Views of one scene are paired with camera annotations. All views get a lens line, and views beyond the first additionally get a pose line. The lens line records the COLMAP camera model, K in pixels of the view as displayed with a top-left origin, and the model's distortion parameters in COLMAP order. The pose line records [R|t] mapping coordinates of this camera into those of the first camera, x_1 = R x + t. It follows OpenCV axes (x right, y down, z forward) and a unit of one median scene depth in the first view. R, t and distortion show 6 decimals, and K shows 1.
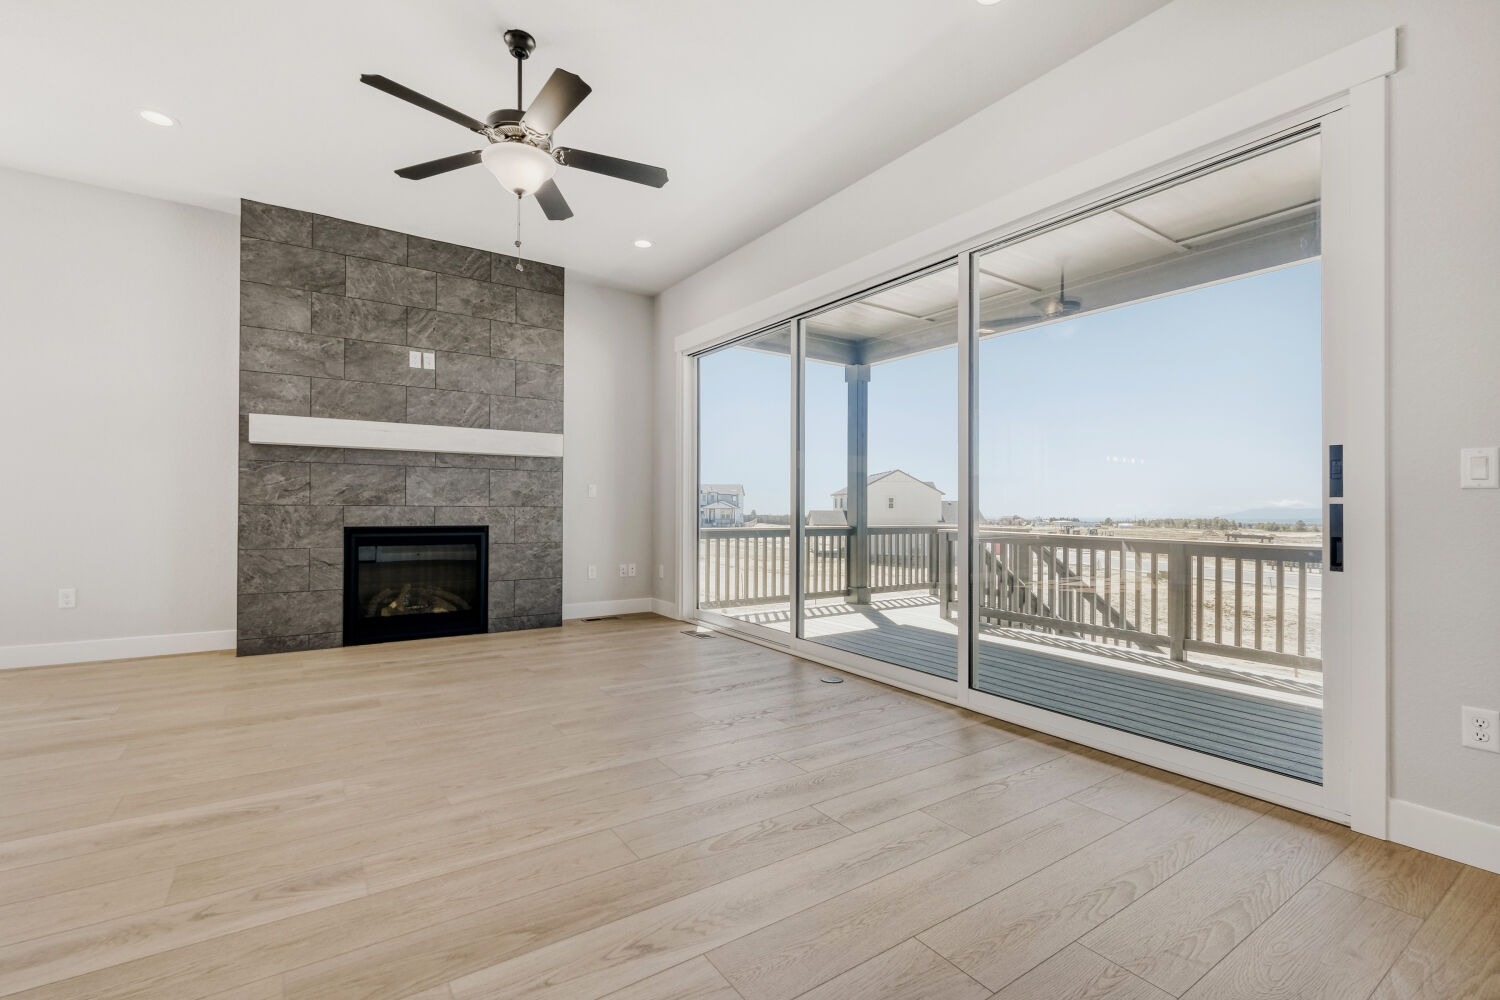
lens RADIAL K [[663.2, 0, 741.9], [0, 663.2, 497.7], [0, 0, 1]] dist [0.000636, 0.000335]
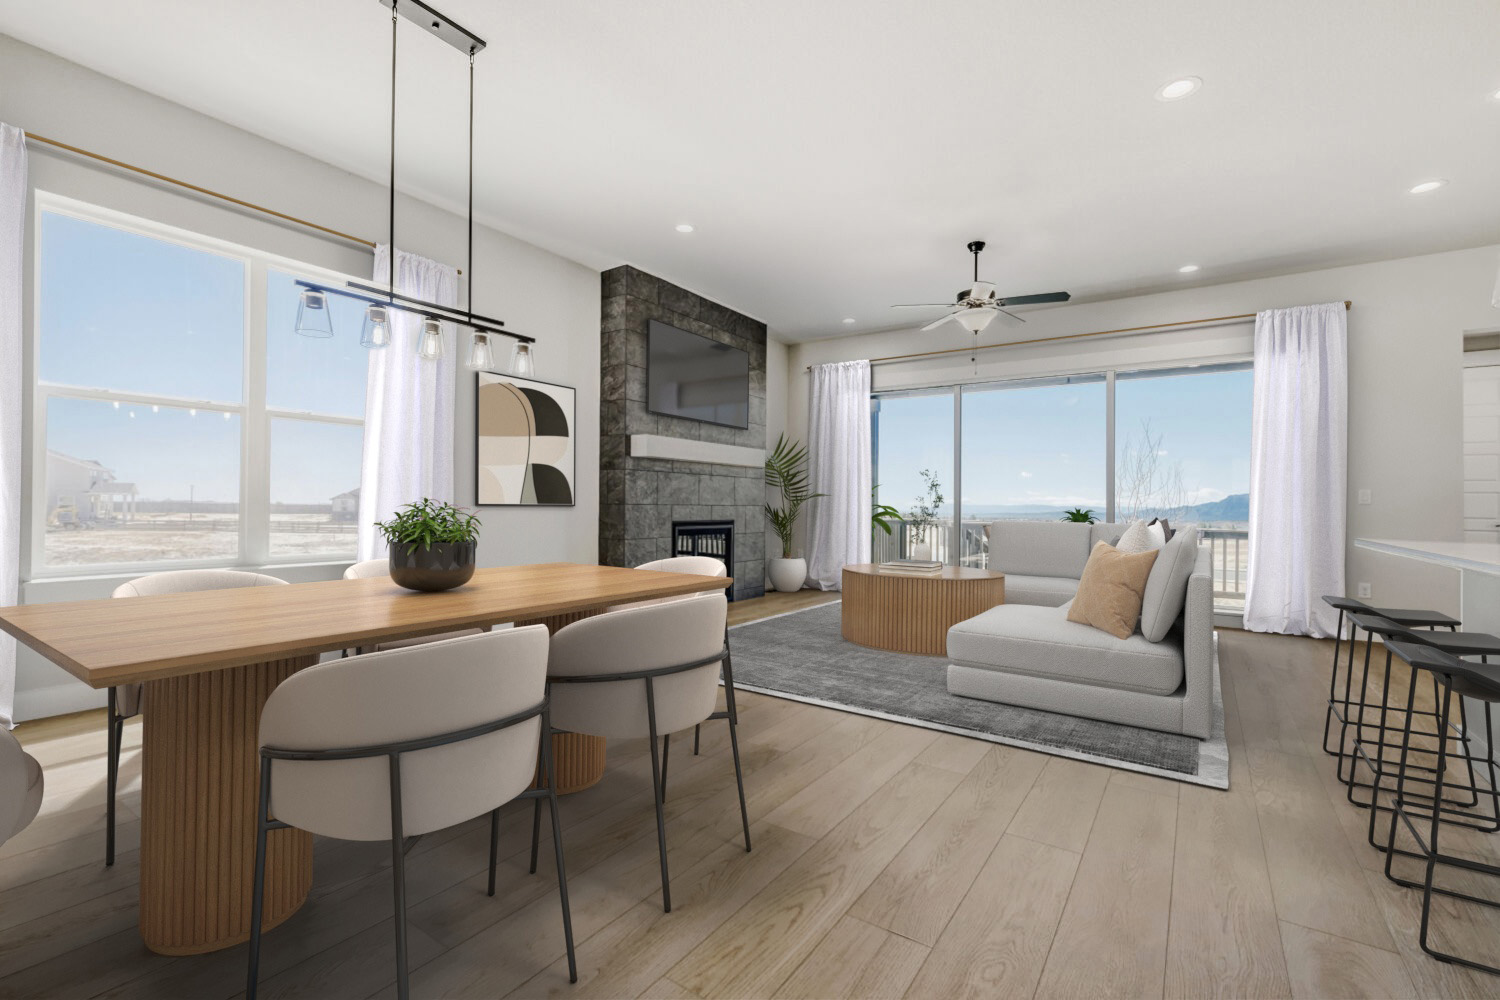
lens RADIAL K [[660.8, 0, 750.0], [0, 660.8, 500.0], [0, 0, 1]] dist [-0.000635, 0.000225]
pose [[0.927827, 0.006857, 0.372948, -0.868497], [-0.011513, 0.999881, 0.010257, -0.011968], [-0.372833, -0.013810, 0.927796, -0.235897]]
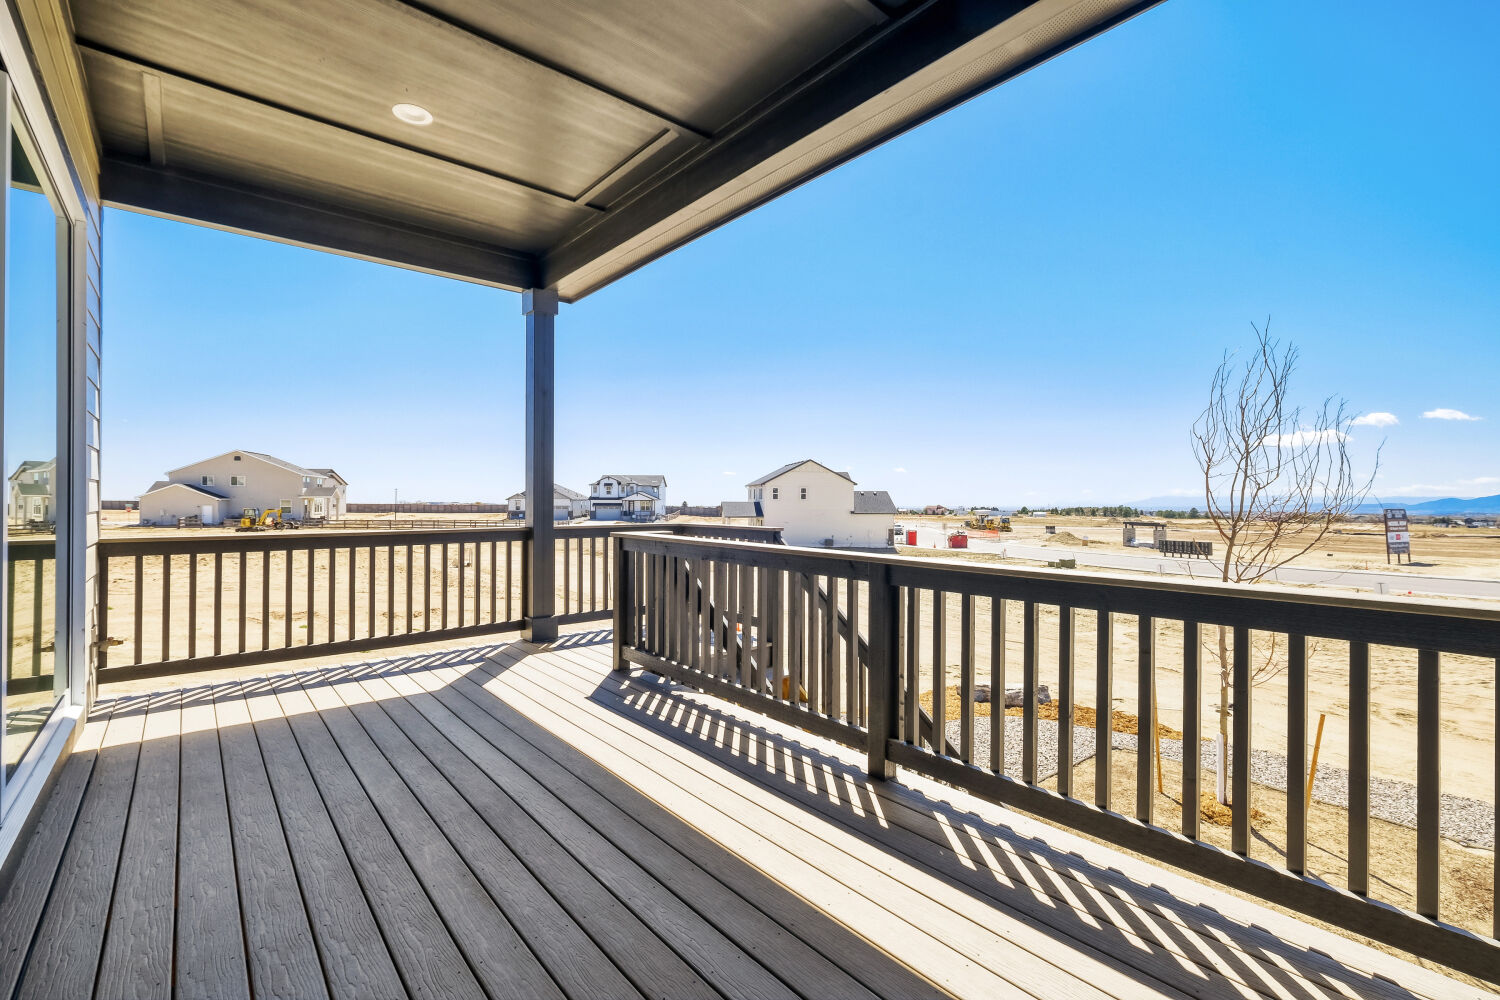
lens RADIAL K [[663.2, 0, 741.9], [0, 663.2, 497.7], [0, 0, 1]] dist [0.000636, 0.000335]
pose [[0.994869, -0.006010, 0.100994, 0.500684], [0.004708, 0.999903, 0.013125, 0.007764], [-0.101063, -0.012582, 0.994801, 0.479278]]
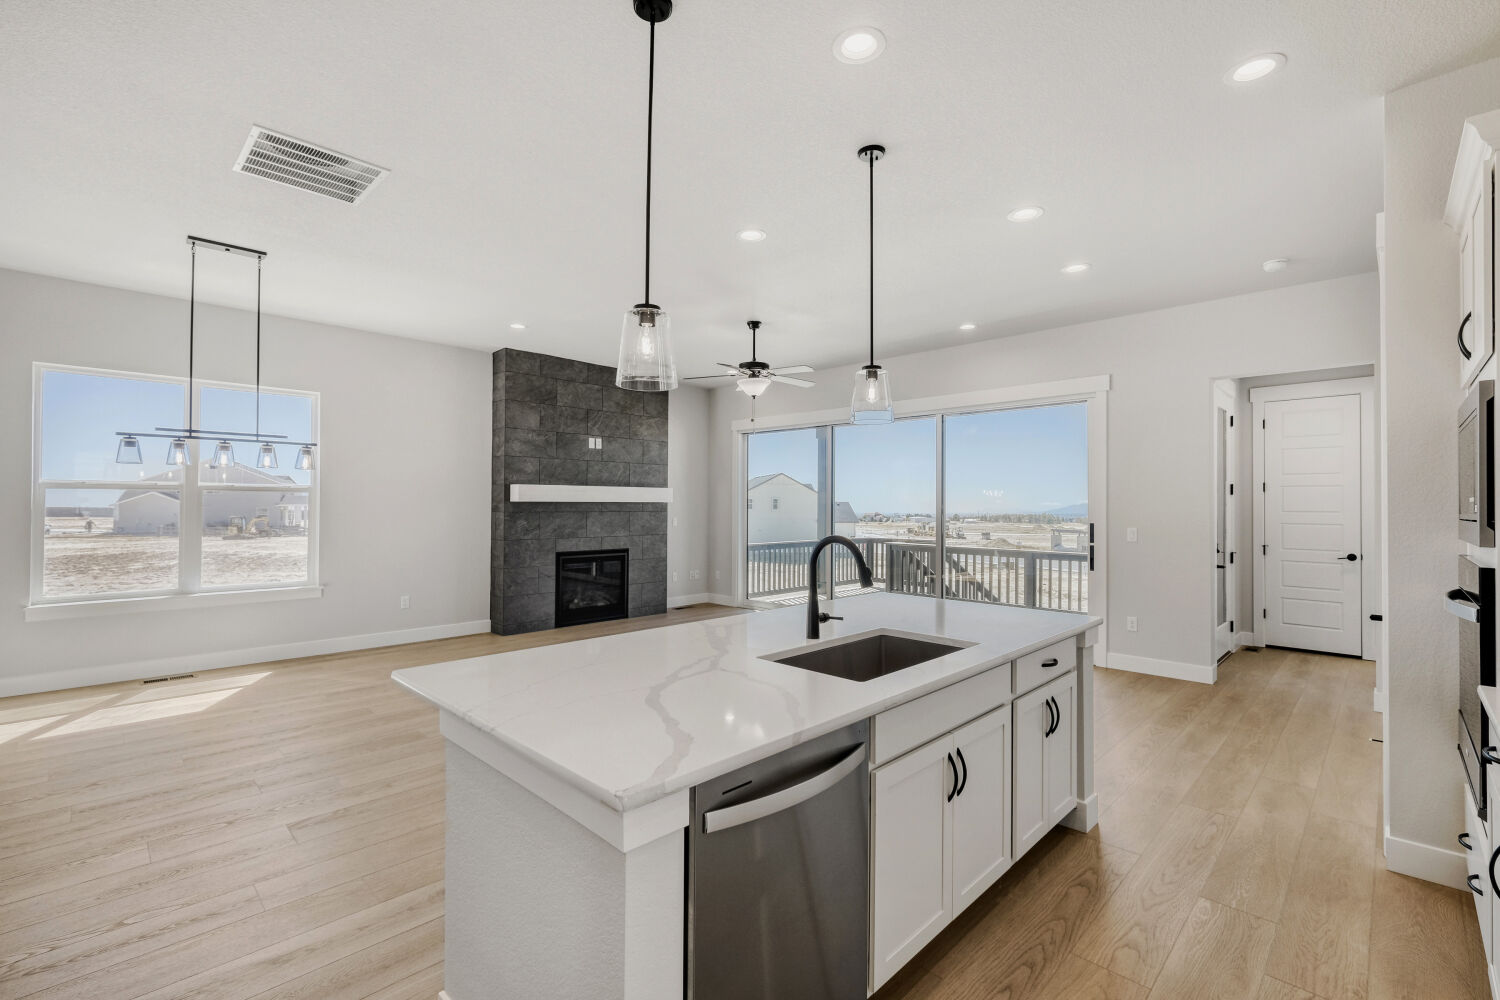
lens RADIAL K [[660.8, 0, 750.0], [0, 660.8, 500.0], [0, 0, 1]] dist [-0.000635, 0.000225]
pose [[0.979588, -0.001850, 0.201006, -0.431071], [0.000436, 0.999975, 0.007080, -0.083852], [-0.201014, -0.006848, 0.979564, -0.579891]]
